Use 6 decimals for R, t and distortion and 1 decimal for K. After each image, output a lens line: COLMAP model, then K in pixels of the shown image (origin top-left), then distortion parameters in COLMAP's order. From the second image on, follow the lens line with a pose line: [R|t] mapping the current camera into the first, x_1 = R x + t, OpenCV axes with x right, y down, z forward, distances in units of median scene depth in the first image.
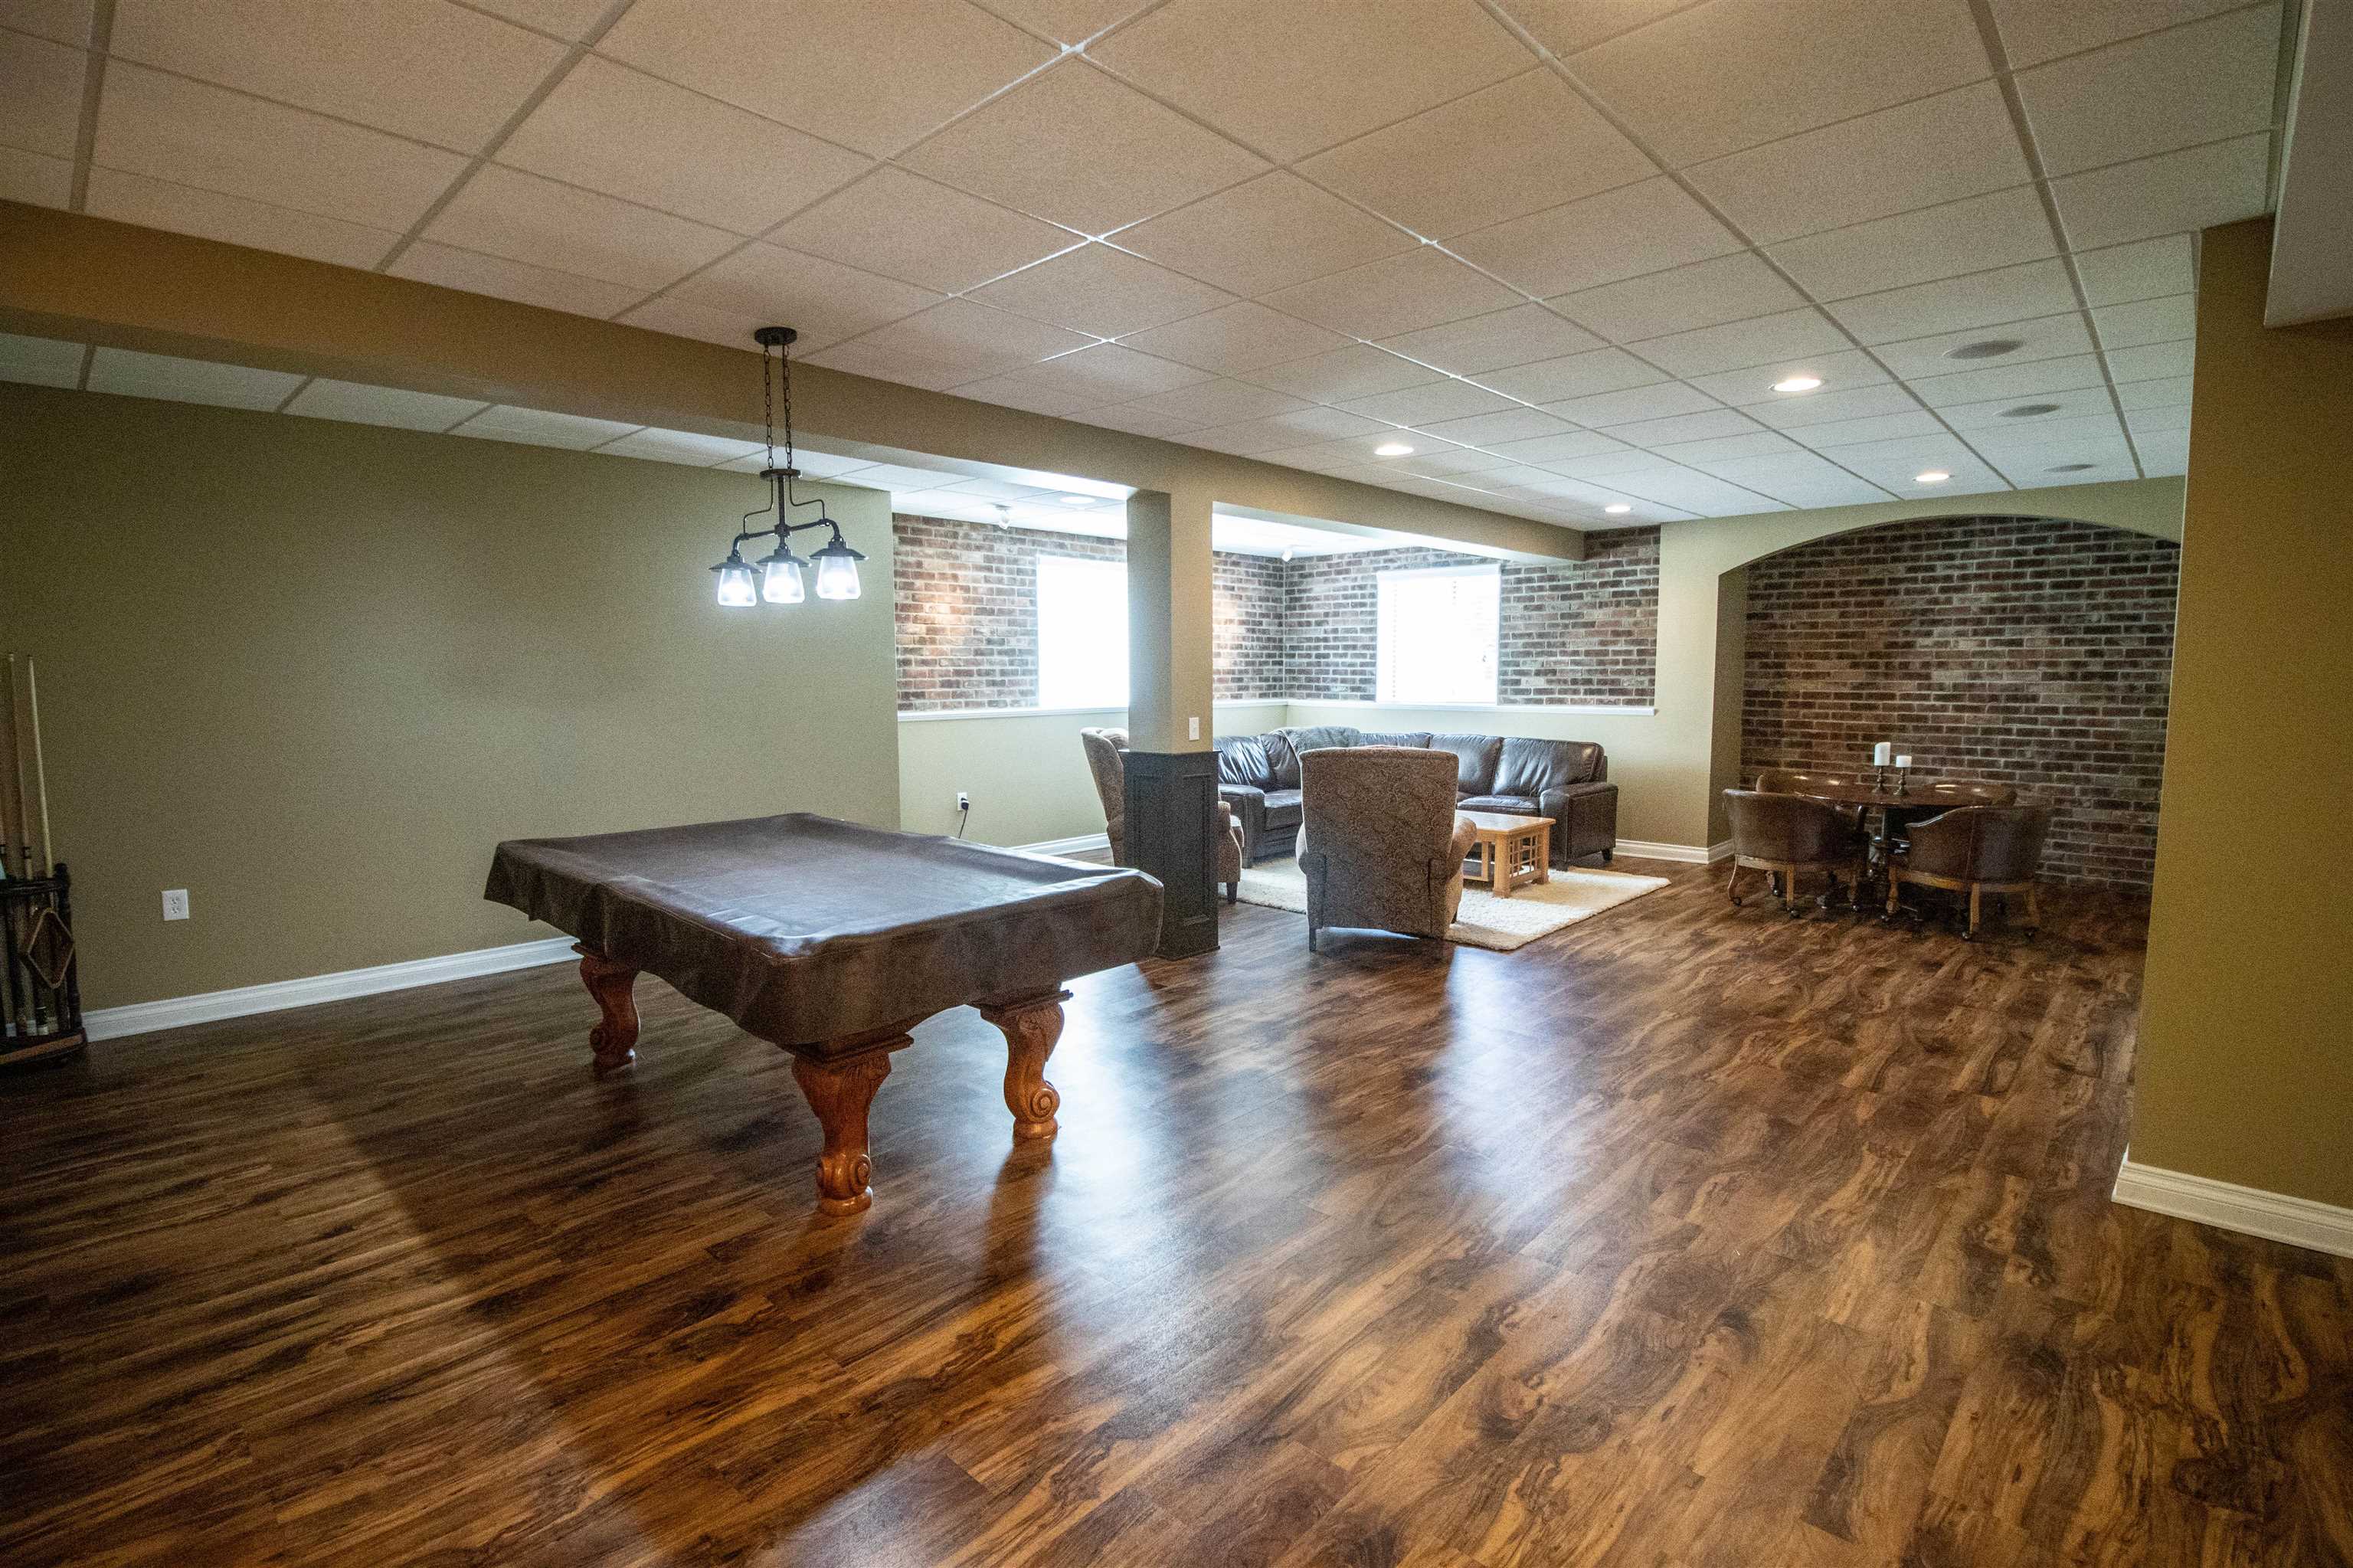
lens RADIAL K [[1037.2, 0, 1173.5], [0, 1037.2, 793.3], [0, 0, 1]] dist [-0.046131, -0.000128]
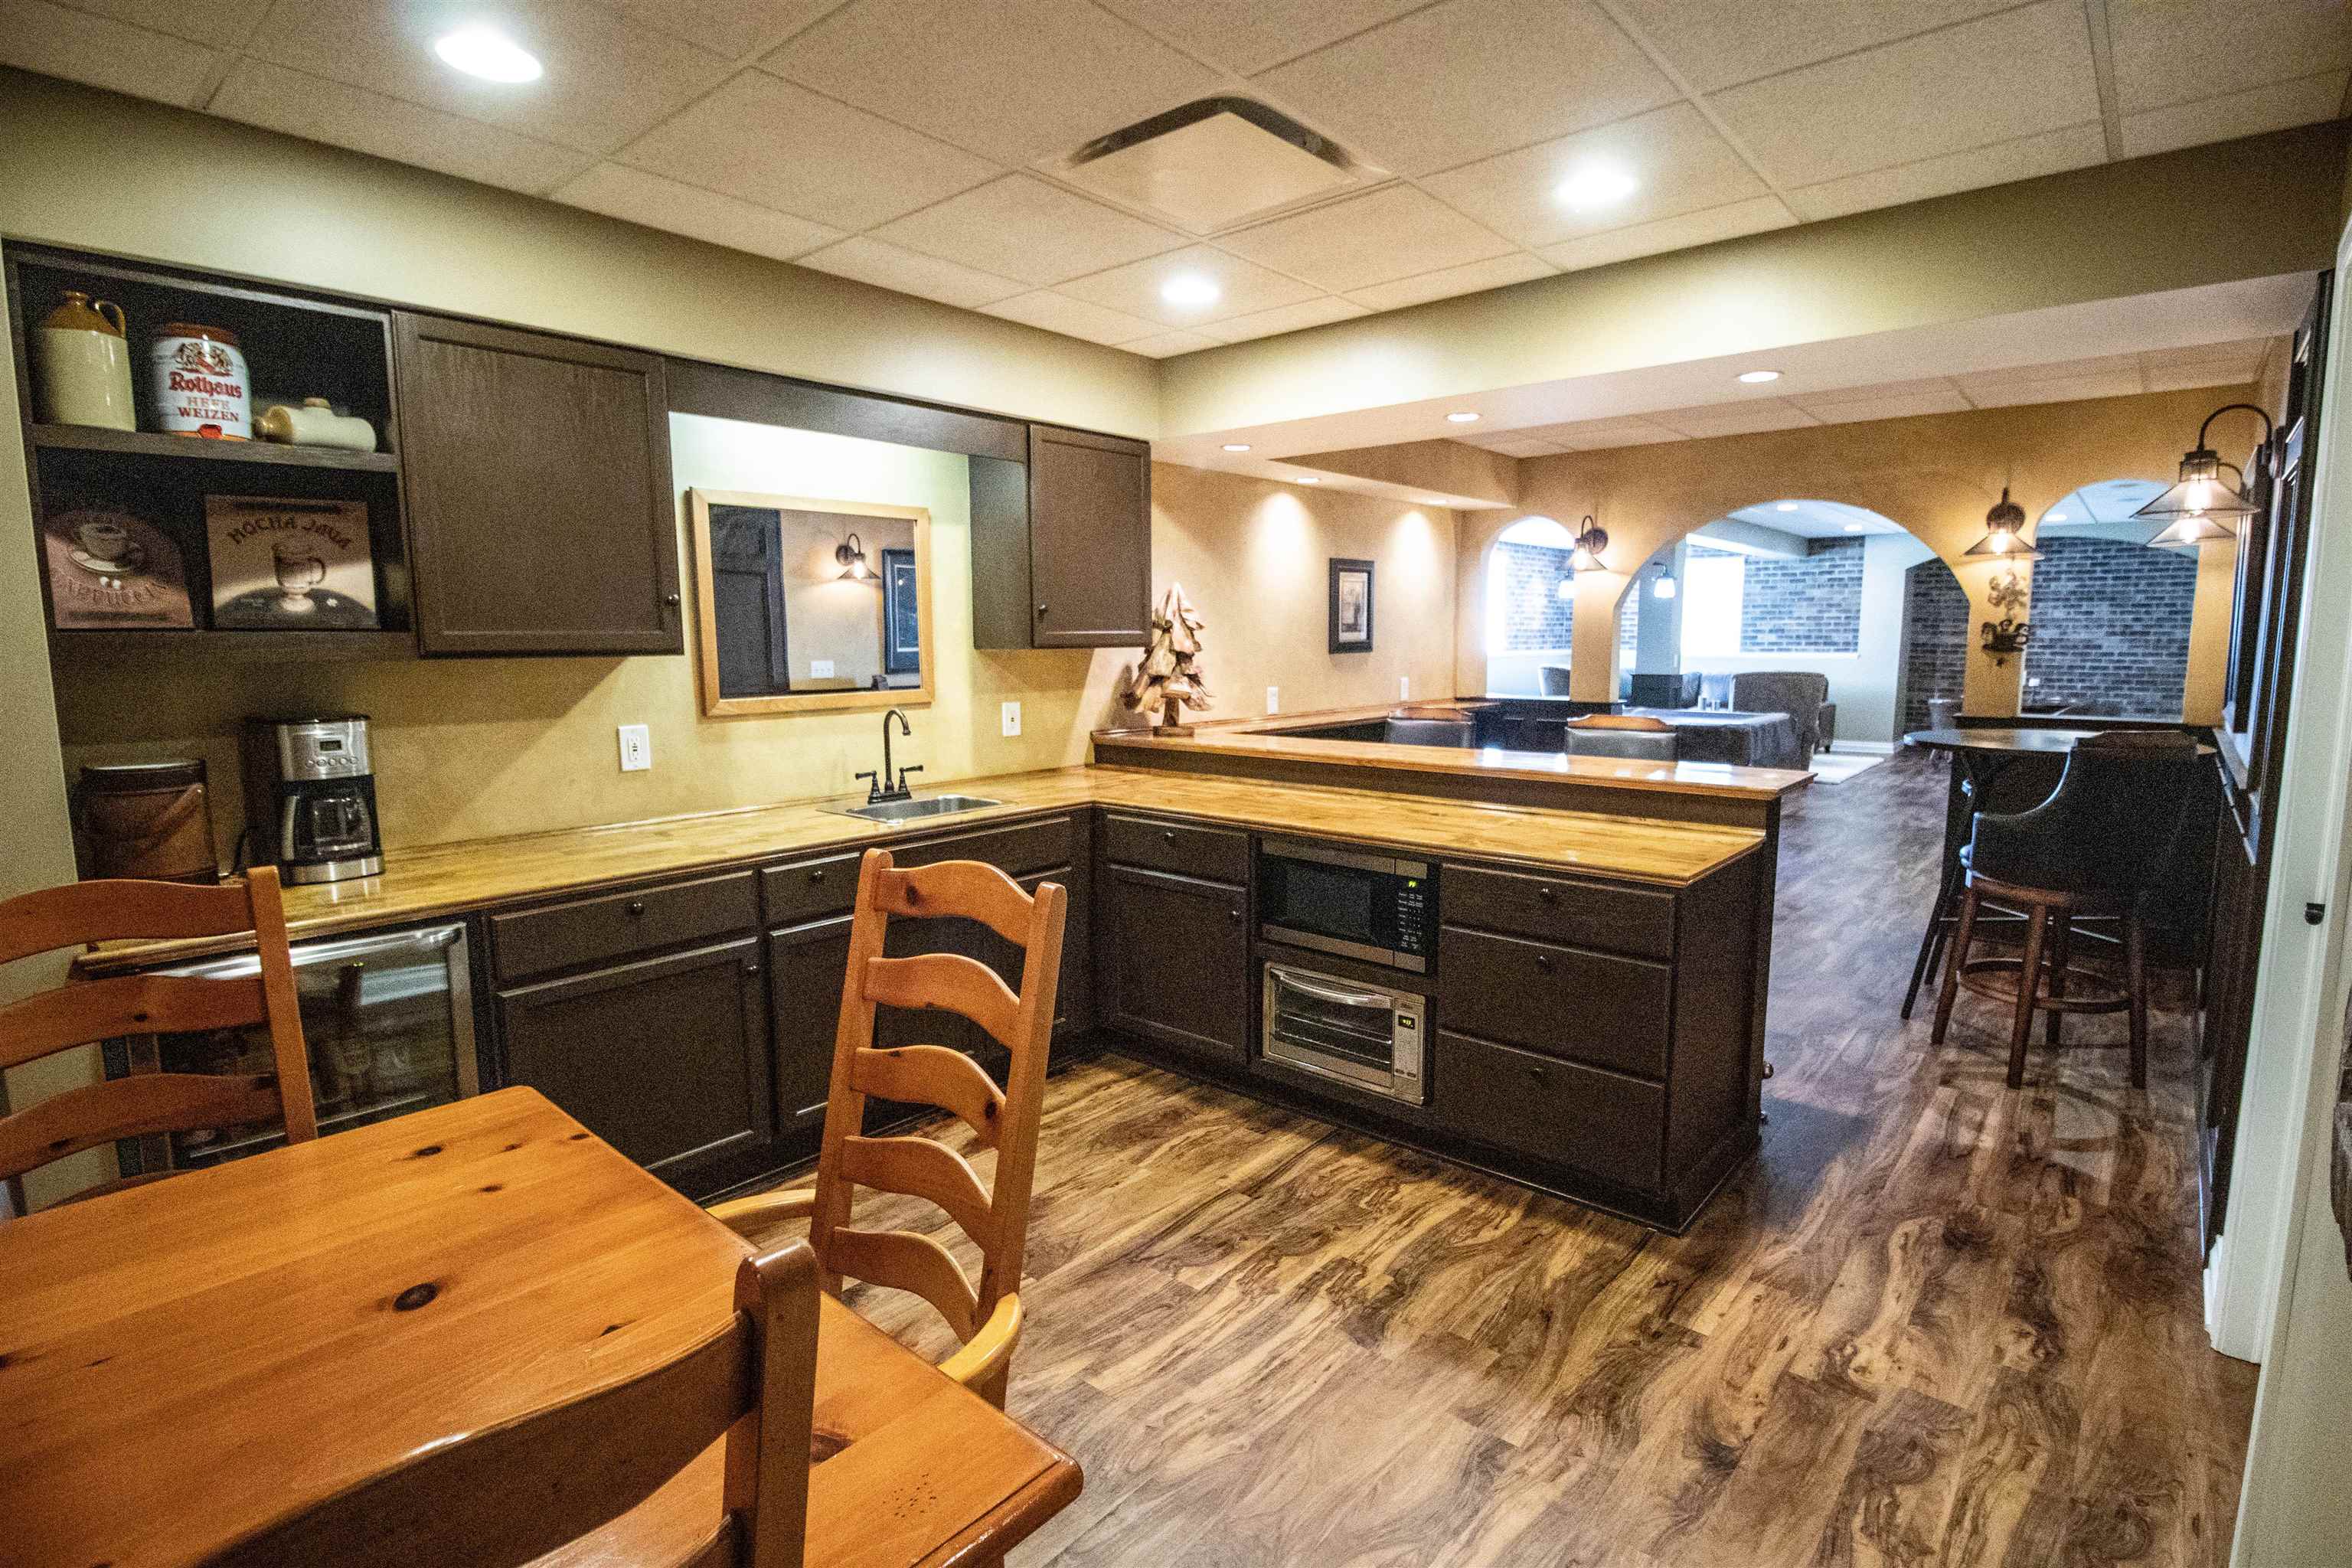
lens RADIAL K [[1146.3, 0, 1224.3], [0, 1146.3, 790.2], [0, 0, 1]] dist [0.001229, -0.014306]
pose [[0.995670, -0.007076, 0.092686, -0.629742], [0.005103, 0.999756, 0.021506, 0.078345], [-0.092815, -0.020940, 0.995463, -0.620991]]
